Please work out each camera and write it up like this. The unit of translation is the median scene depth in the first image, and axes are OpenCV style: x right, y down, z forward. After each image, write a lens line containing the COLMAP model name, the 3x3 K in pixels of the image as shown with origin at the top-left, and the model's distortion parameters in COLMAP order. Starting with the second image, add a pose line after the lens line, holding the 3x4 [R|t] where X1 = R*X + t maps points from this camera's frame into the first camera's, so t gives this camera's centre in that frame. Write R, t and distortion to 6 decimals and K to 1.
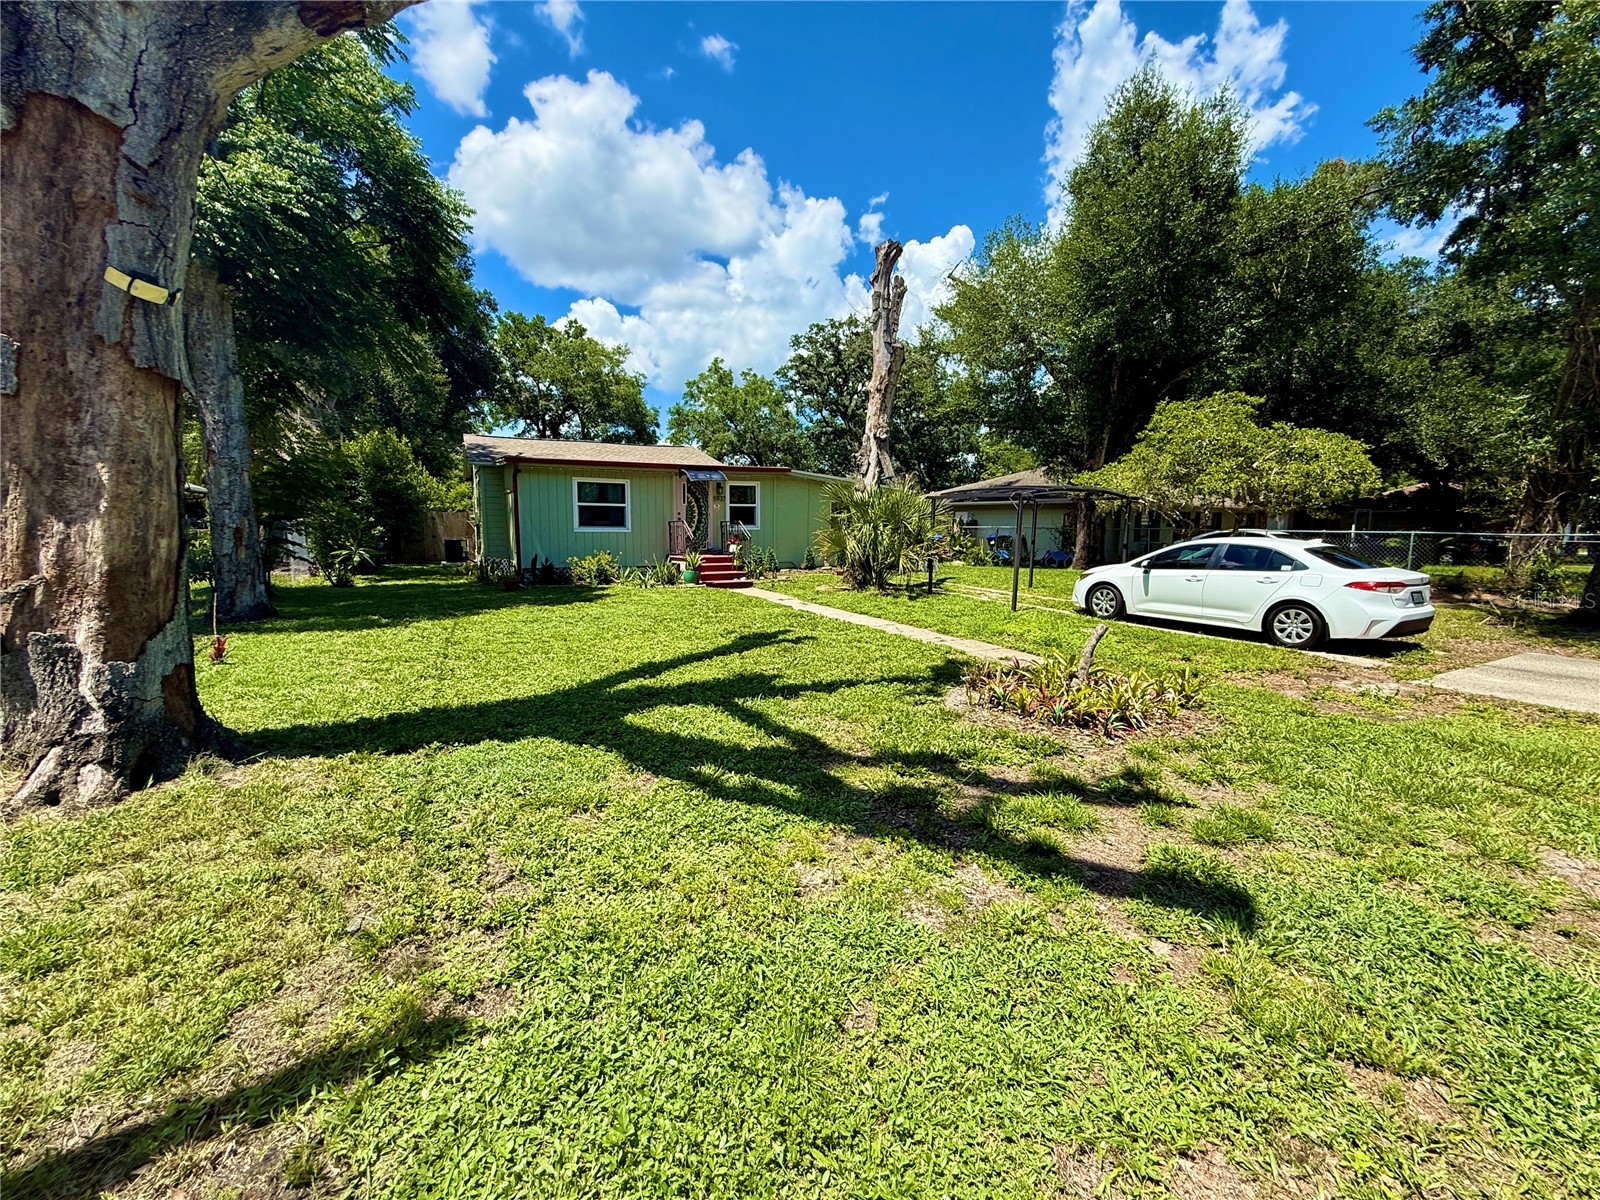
lens RADIAL K [[635.5, 0, 793.3], [0, 635.5, 604.1], [0, 0, 1]] dist [-0.002460, 0.000669]
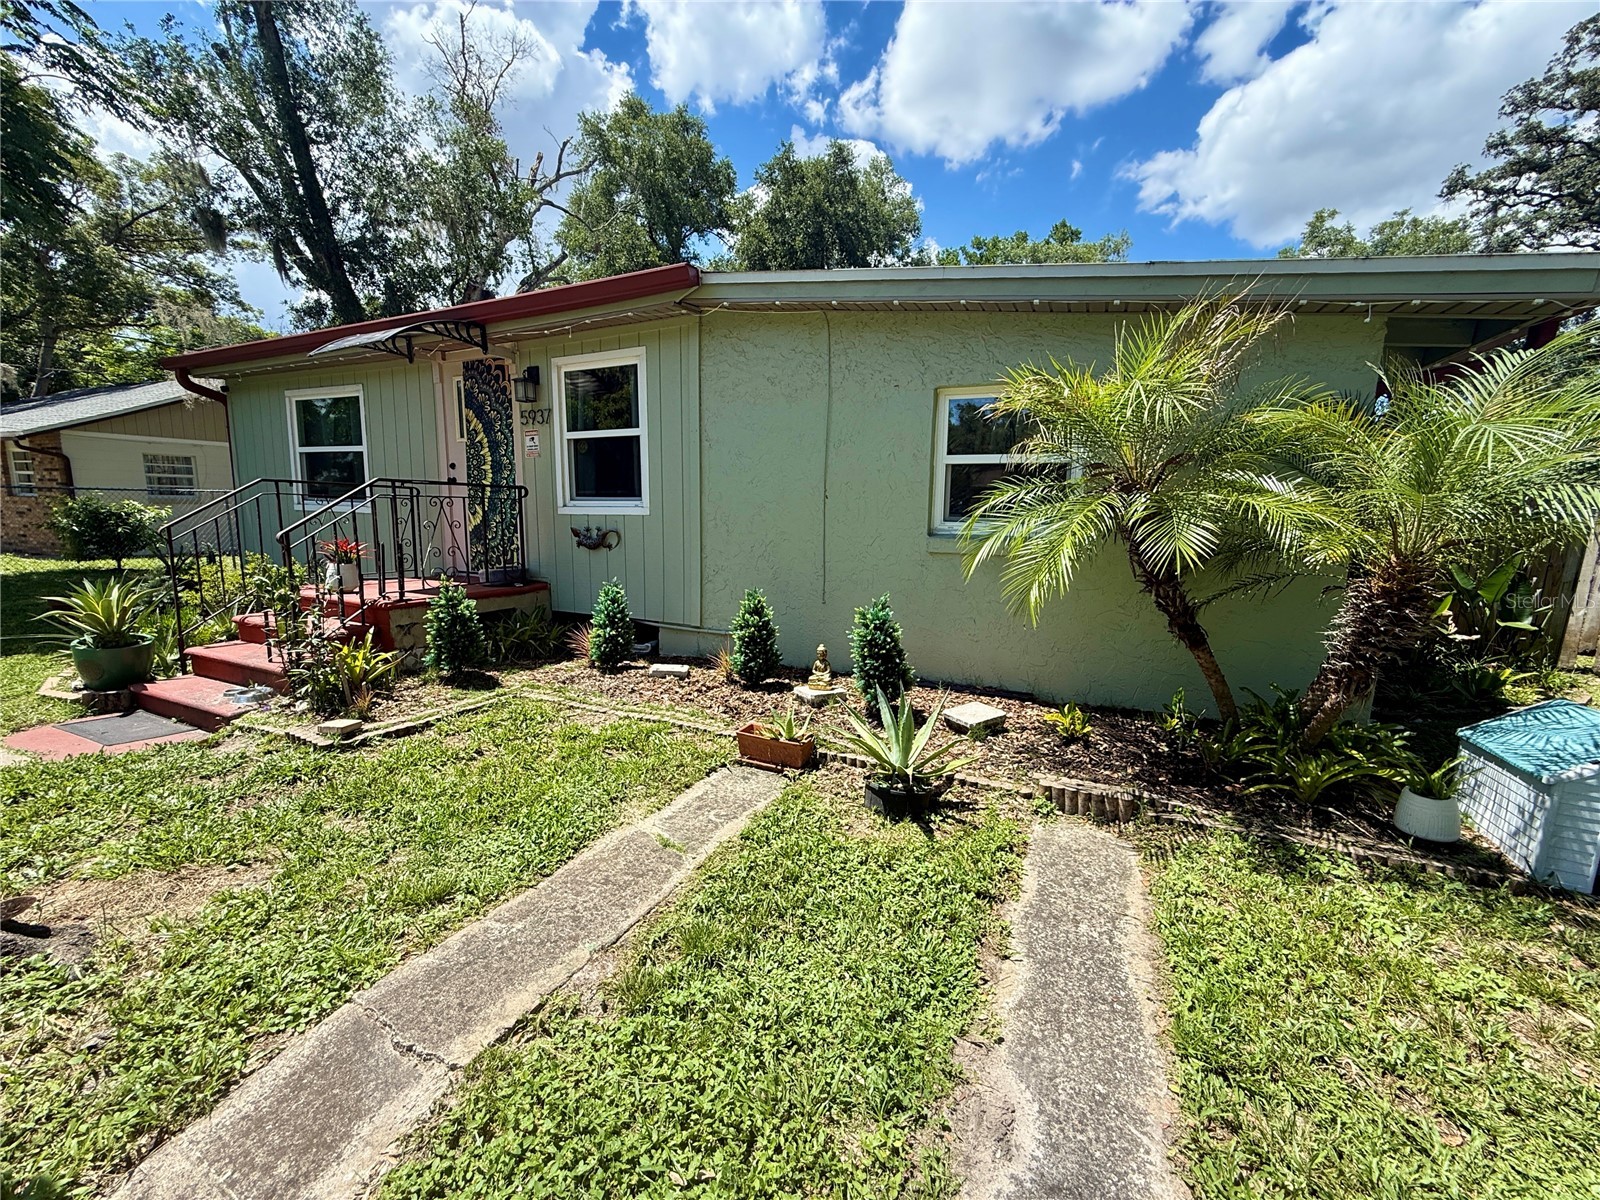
lens RADIAL K [[635.5, 0, 795.5], [0, 635.5, 606.0], [0, 0, 1]] dist [-0.002460, 0.000669]
pose [[0.599769, 0.129711, -0.789590, 0.265630], [-0.115240, 0.990489, 0.075178, -0.121899], [0.791832, 0.045903, 0.609012, 1.016046]]
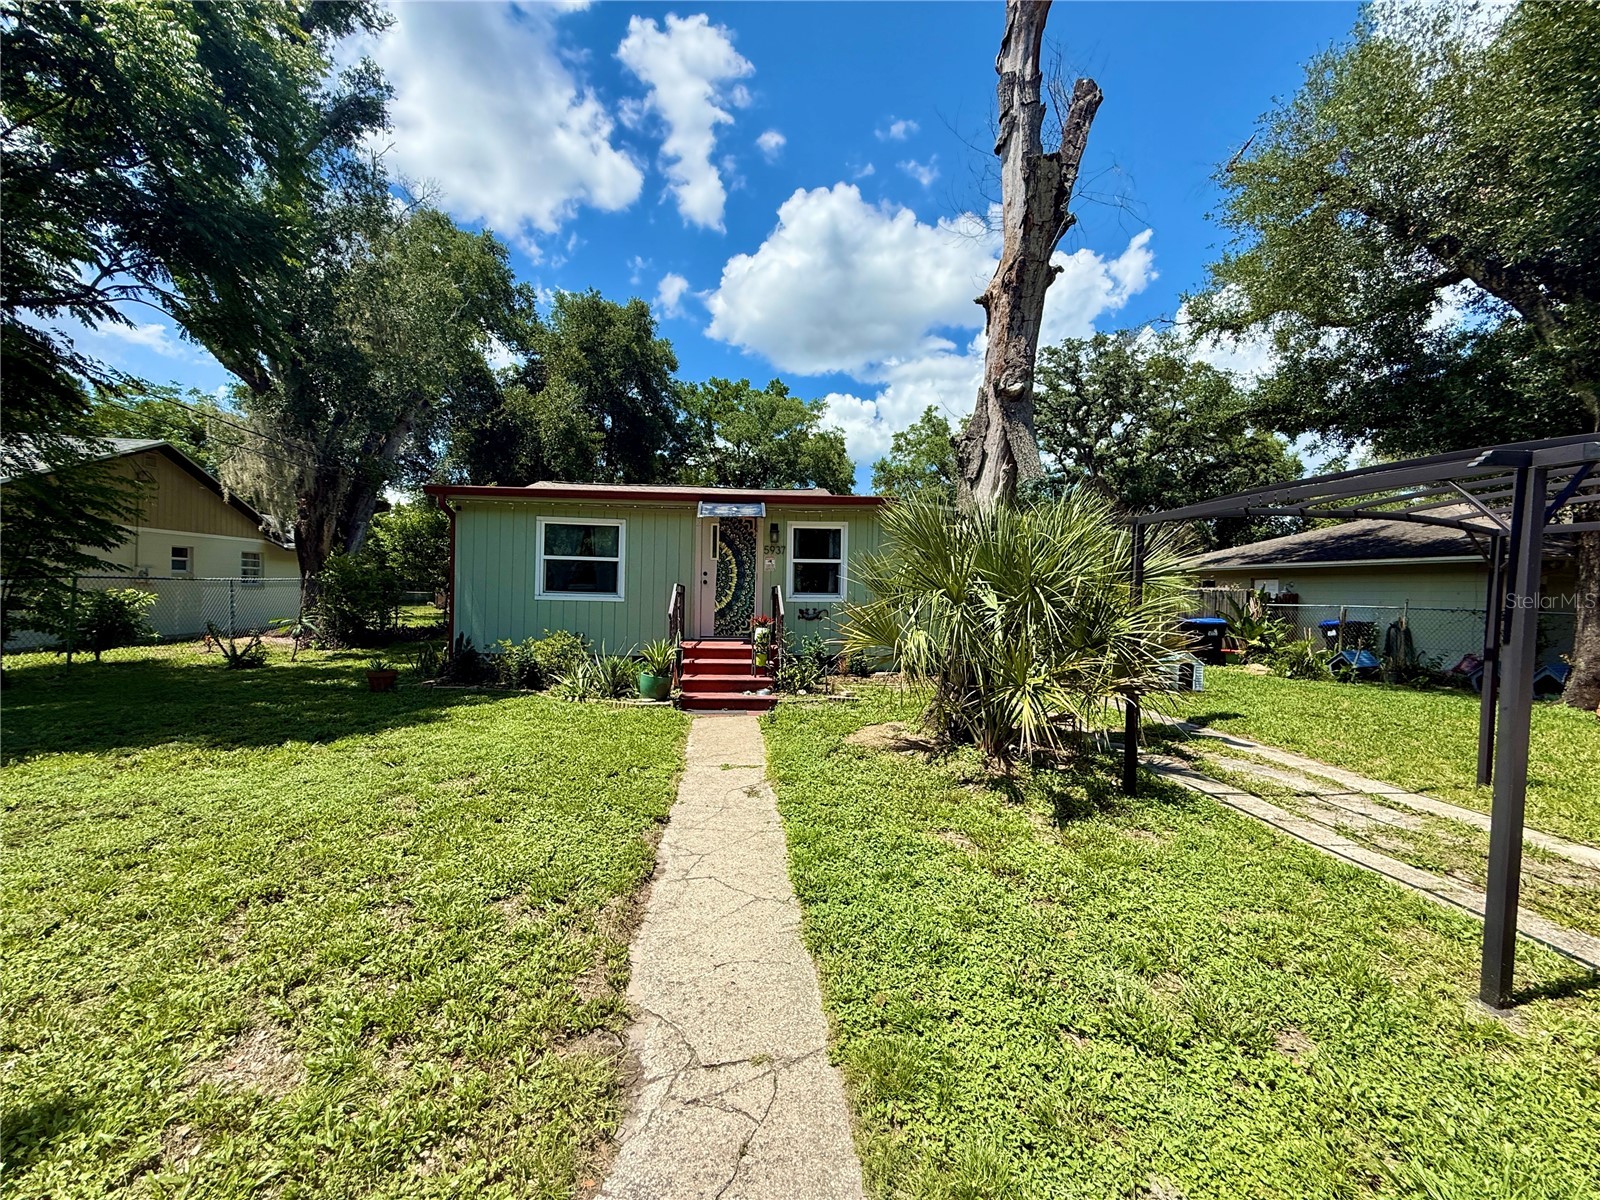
lens RADIAL K [[635.5, 0, 792.2], [0, 635.5, 604.1], [0, 0, 1]] dist [-0.002460, 0.000669]
pose [[0.922154, 0.021605, -0.386219, 0.150511], [-0.064469, 0.993059, -0.098376, -0.062340], [0.381413, 0.115617, 0.917146, 0.506874]]
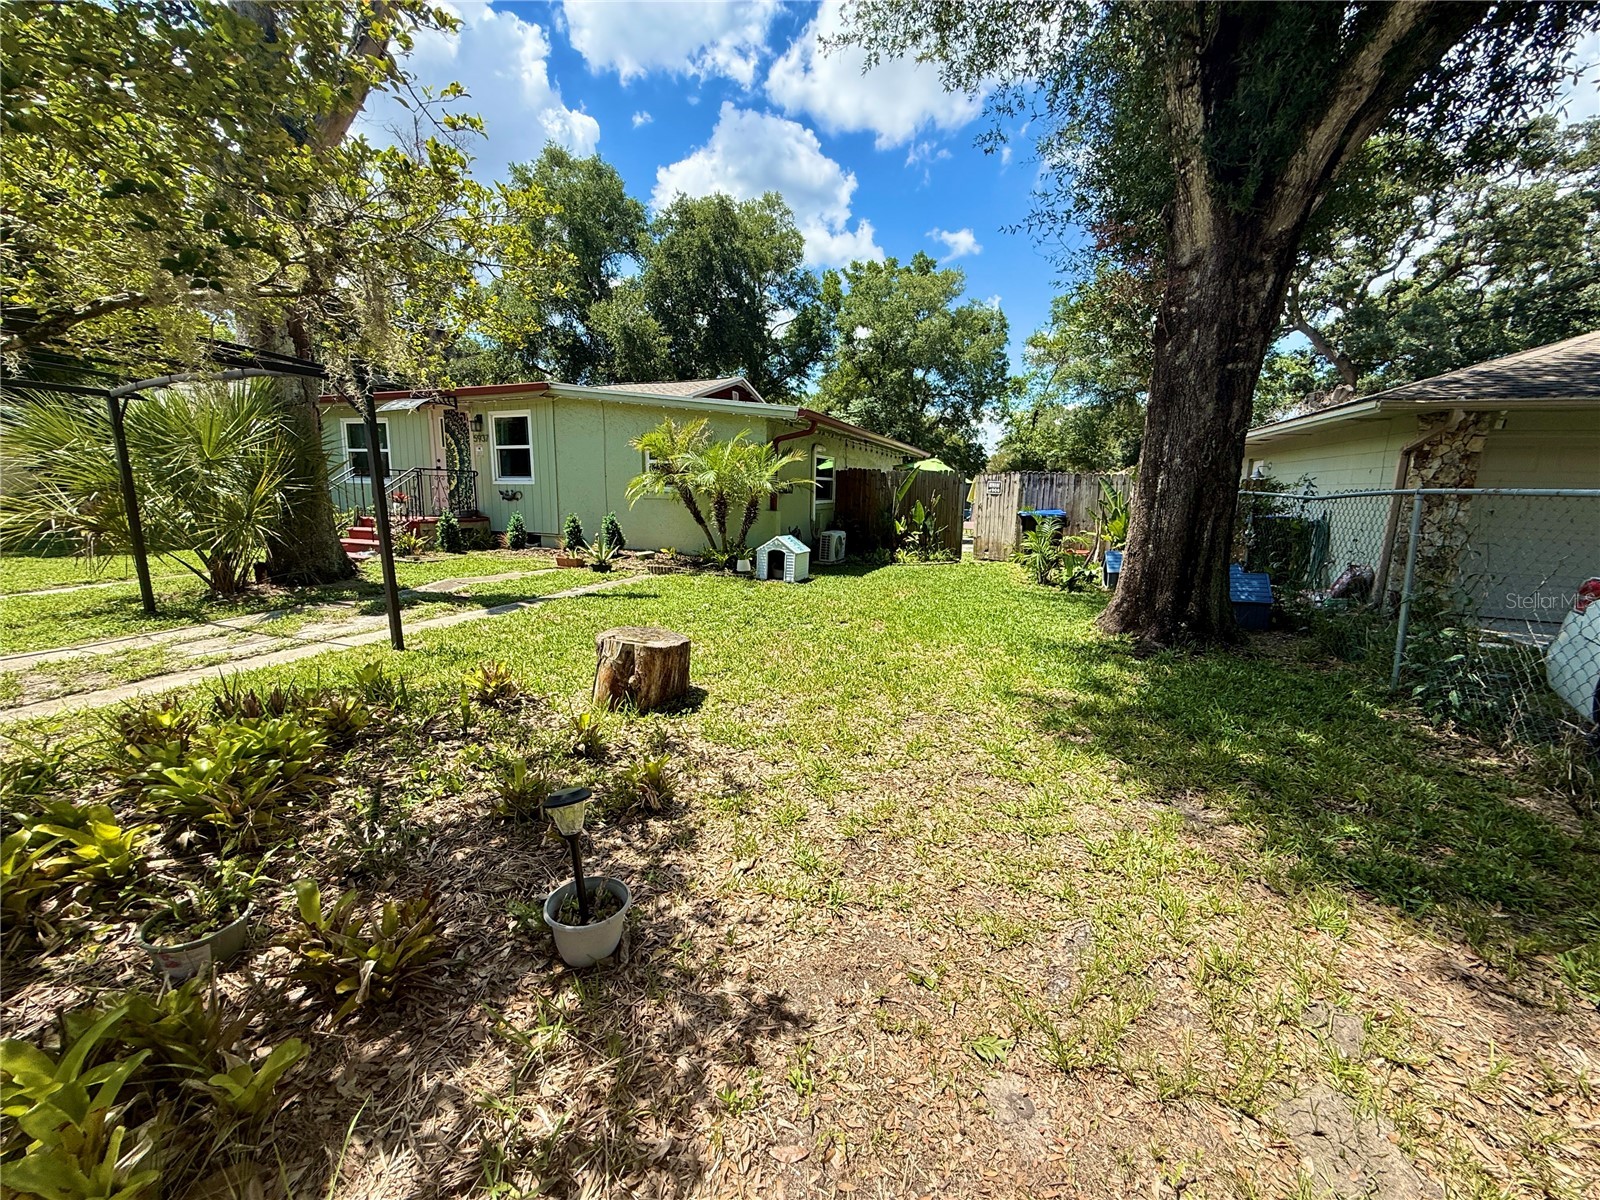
lens RADIAL K [[635.5, 0, 802.0], [0, 635.5, 599.2], [0, 0, 1]] dist [-0.002460, 0.000669]
pose [[0.661868, 0.137409, -0.736919, 0.739516], [-0.109927, 0.990220, 0.085909, -0.099647], [0.741516, 0.024147, 0.670500, 0.888680]]
